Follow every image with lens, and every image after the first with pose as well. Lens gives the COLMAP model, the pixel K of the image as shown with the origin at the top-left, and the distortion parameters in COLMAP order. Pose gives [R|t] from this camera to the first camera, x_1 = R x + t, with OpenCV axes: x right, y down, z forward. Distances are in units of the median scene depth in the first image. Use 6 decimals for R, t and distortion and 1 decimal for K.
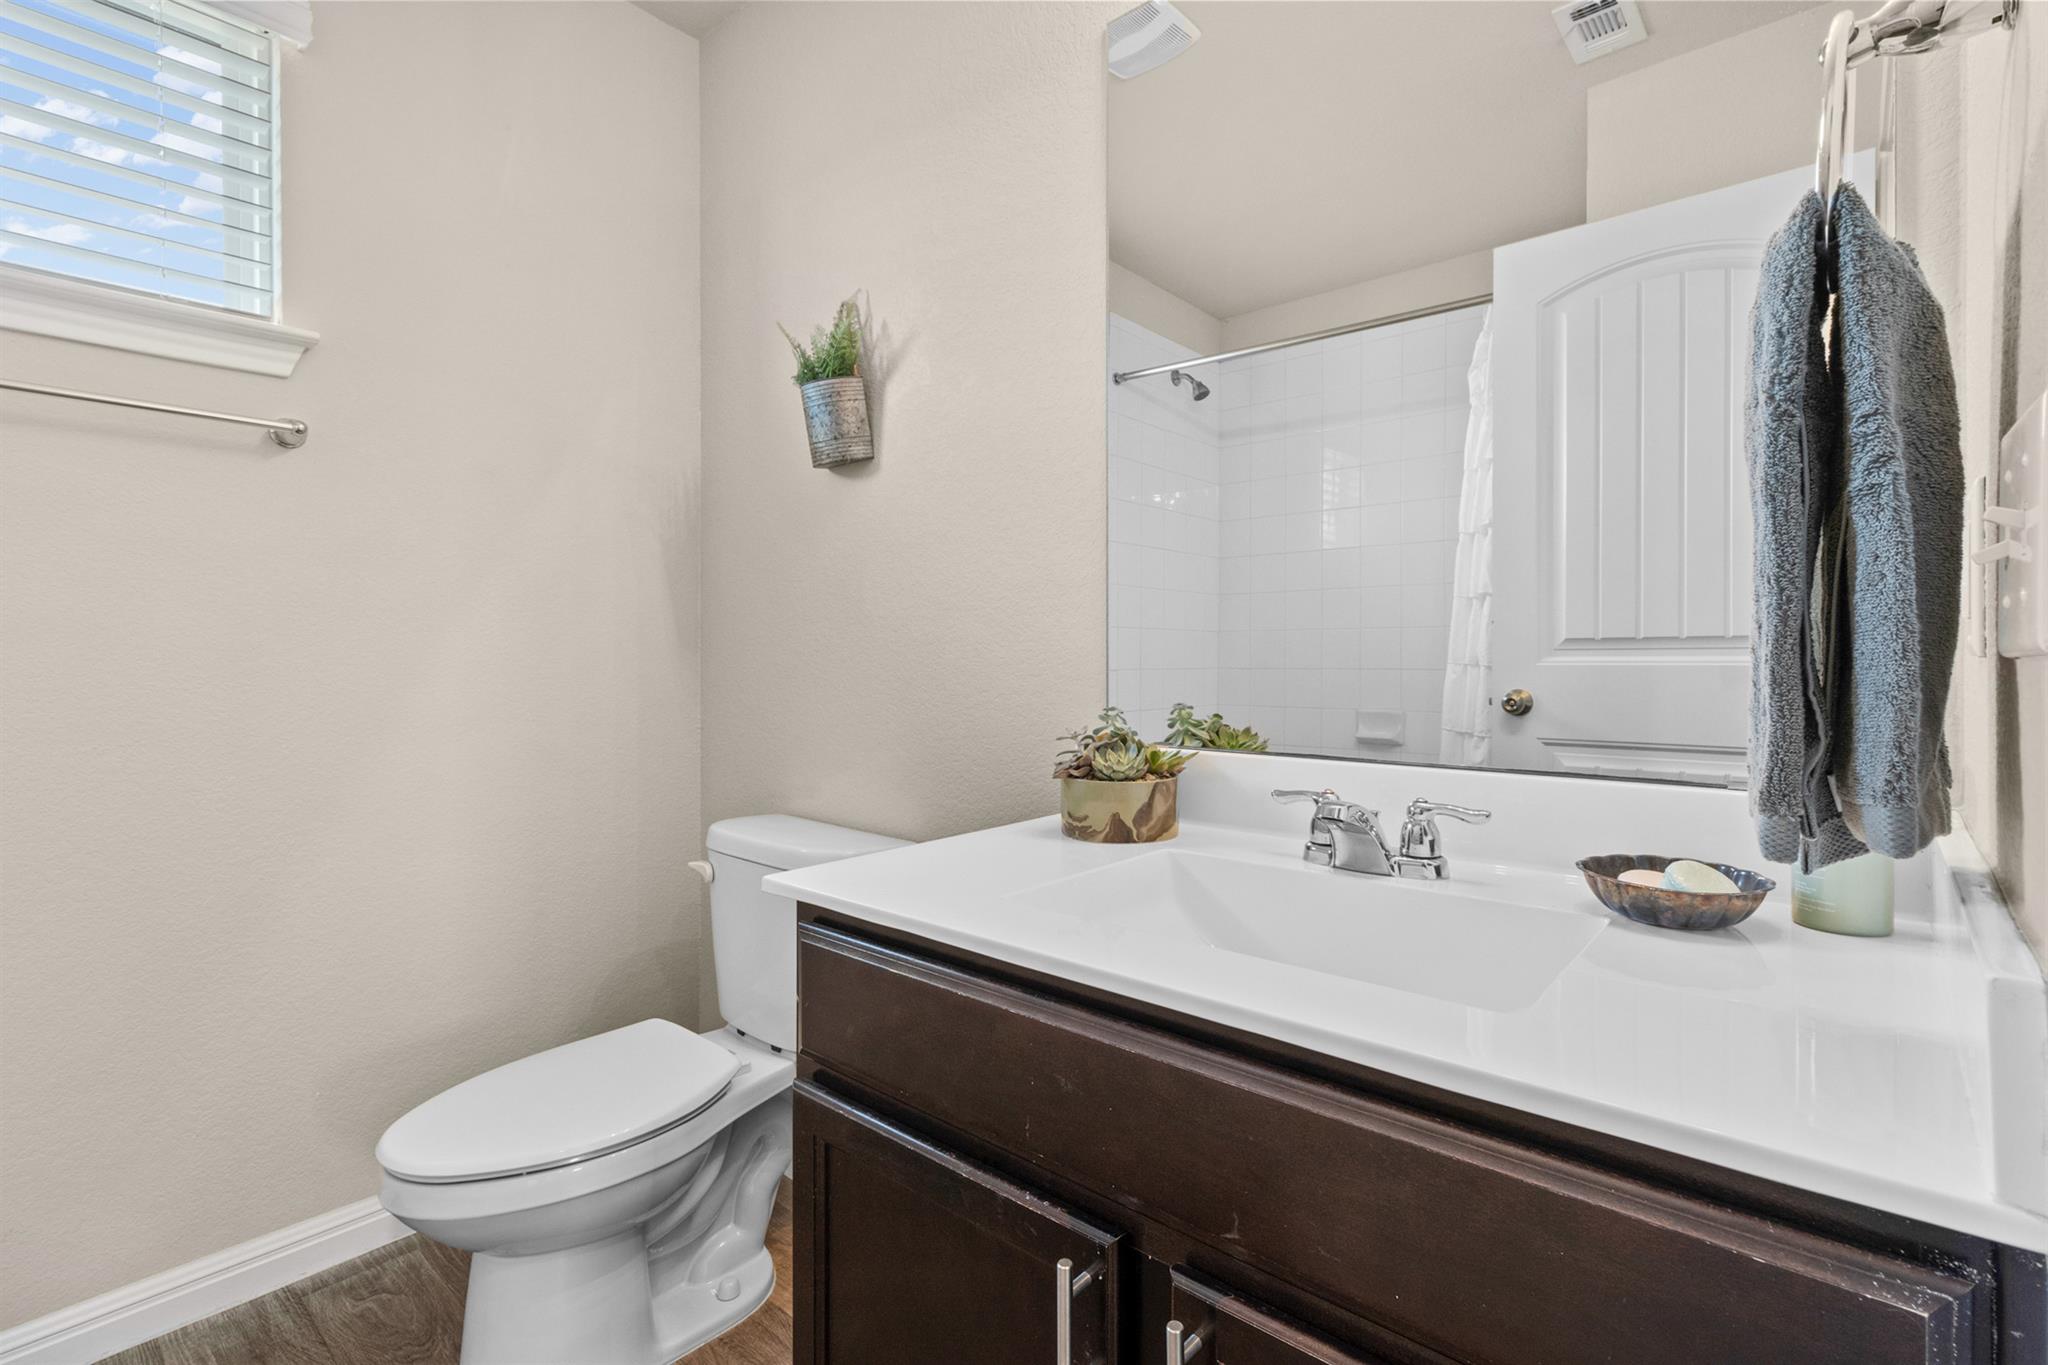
lens RADIAL K [[940.1, 0, 1028.2], [0, 940.1, 675.4], [0, 0, 1]] dist [-0.004865, -0.001354]
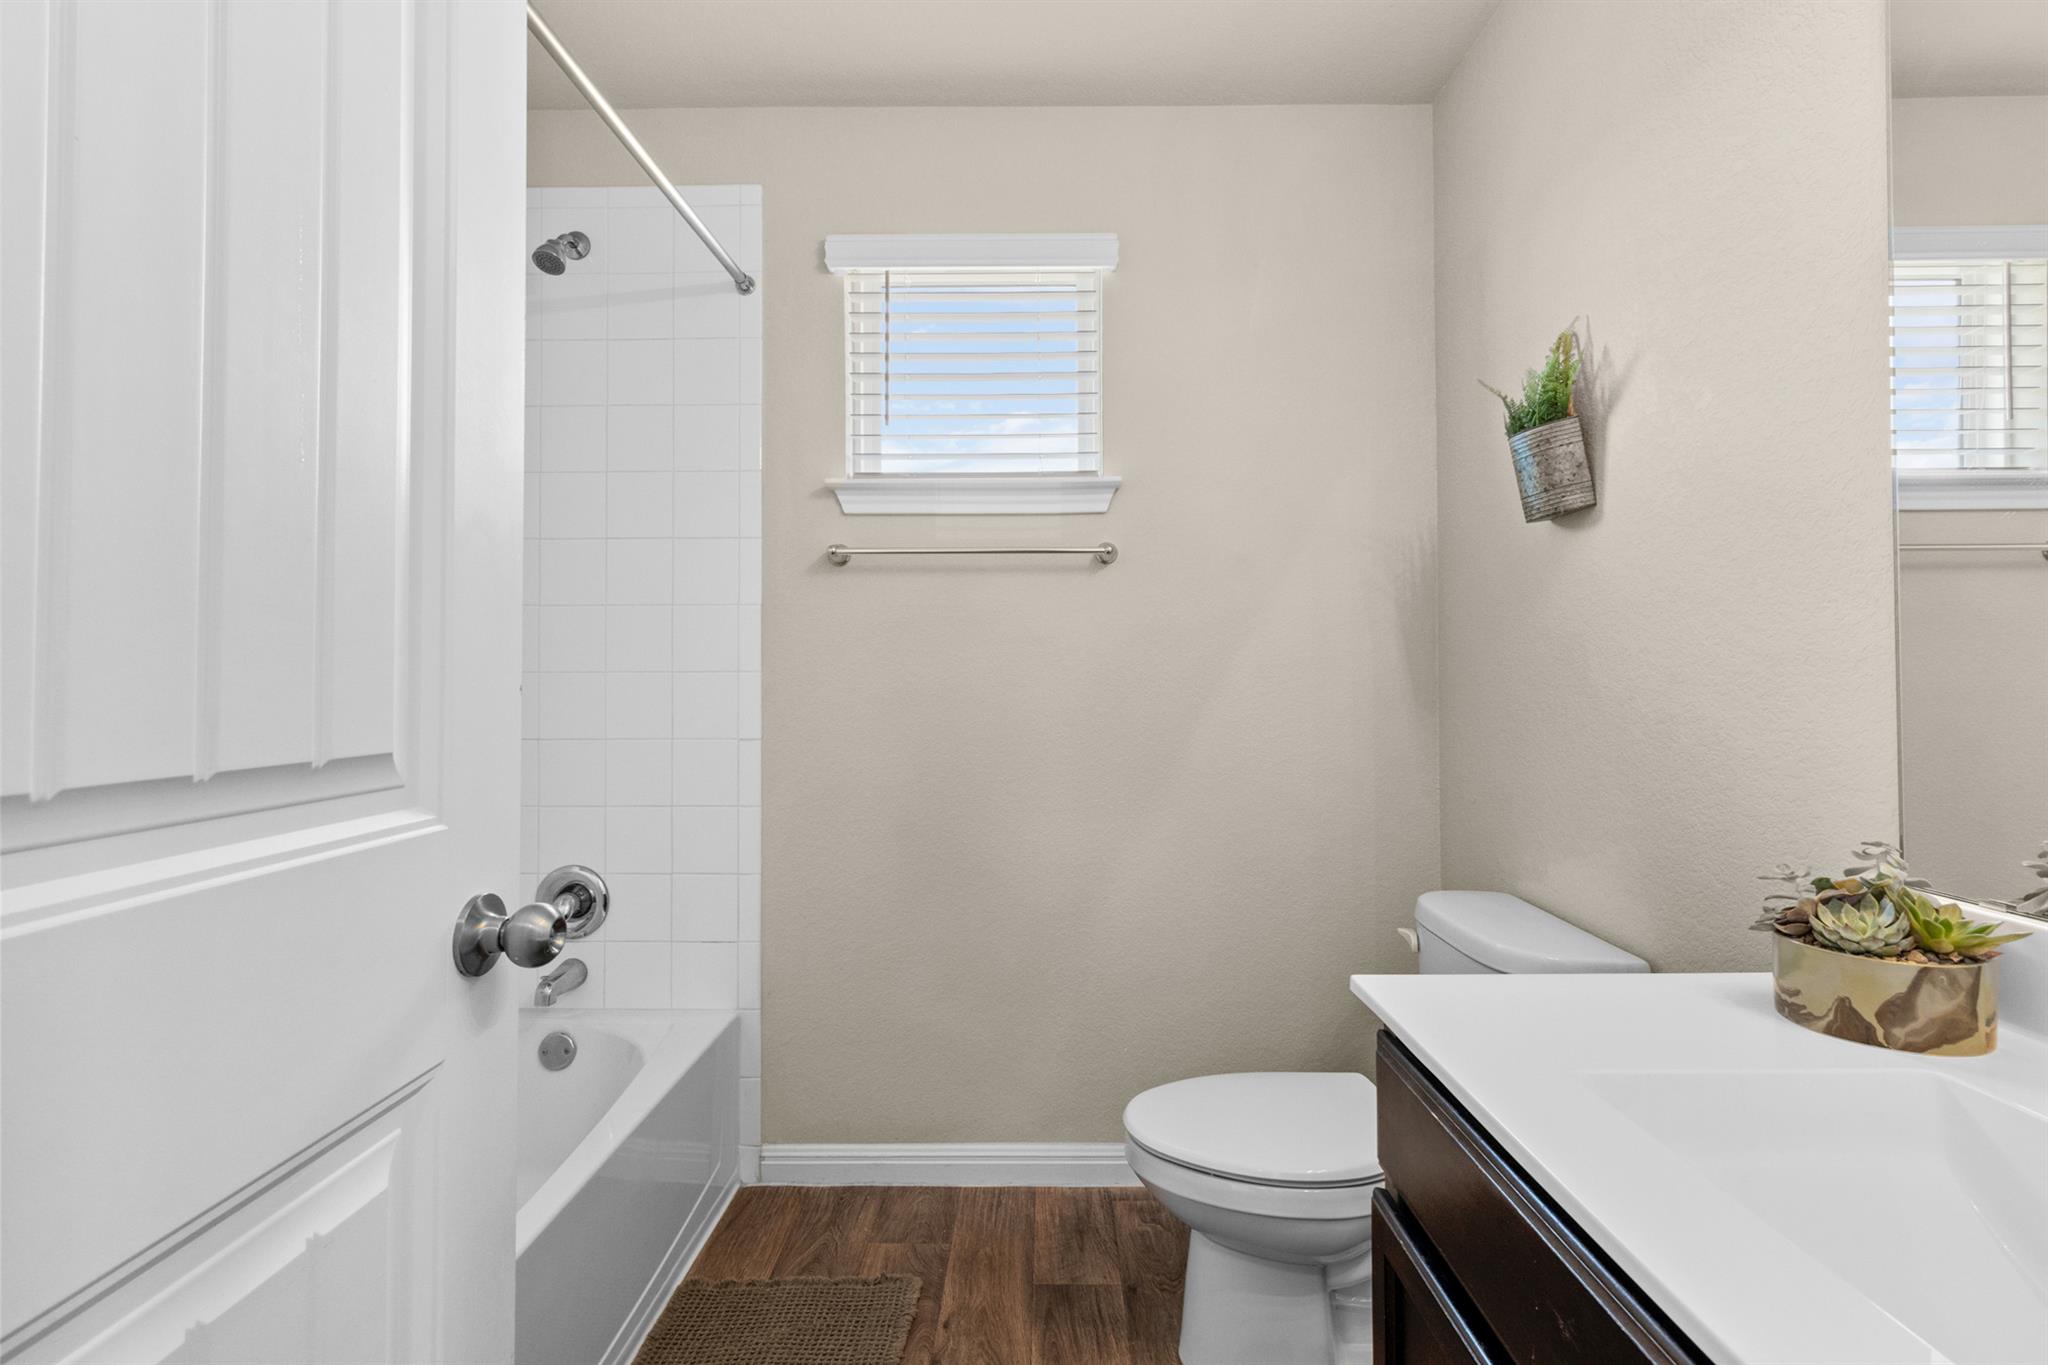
lens RADIAL K [[940.1, 0, 1032.0], [0, 940.1, 675.4], [0, 0, 1]] dist [-0.004865, -0.001354]
pose [[0.641726, -0.005829, -0.766912, 0.175843], [-0.007289, 0.999880, -0.013698, -0.061017], [0.766899, 0.014380, 0.641606, 0.046739]]
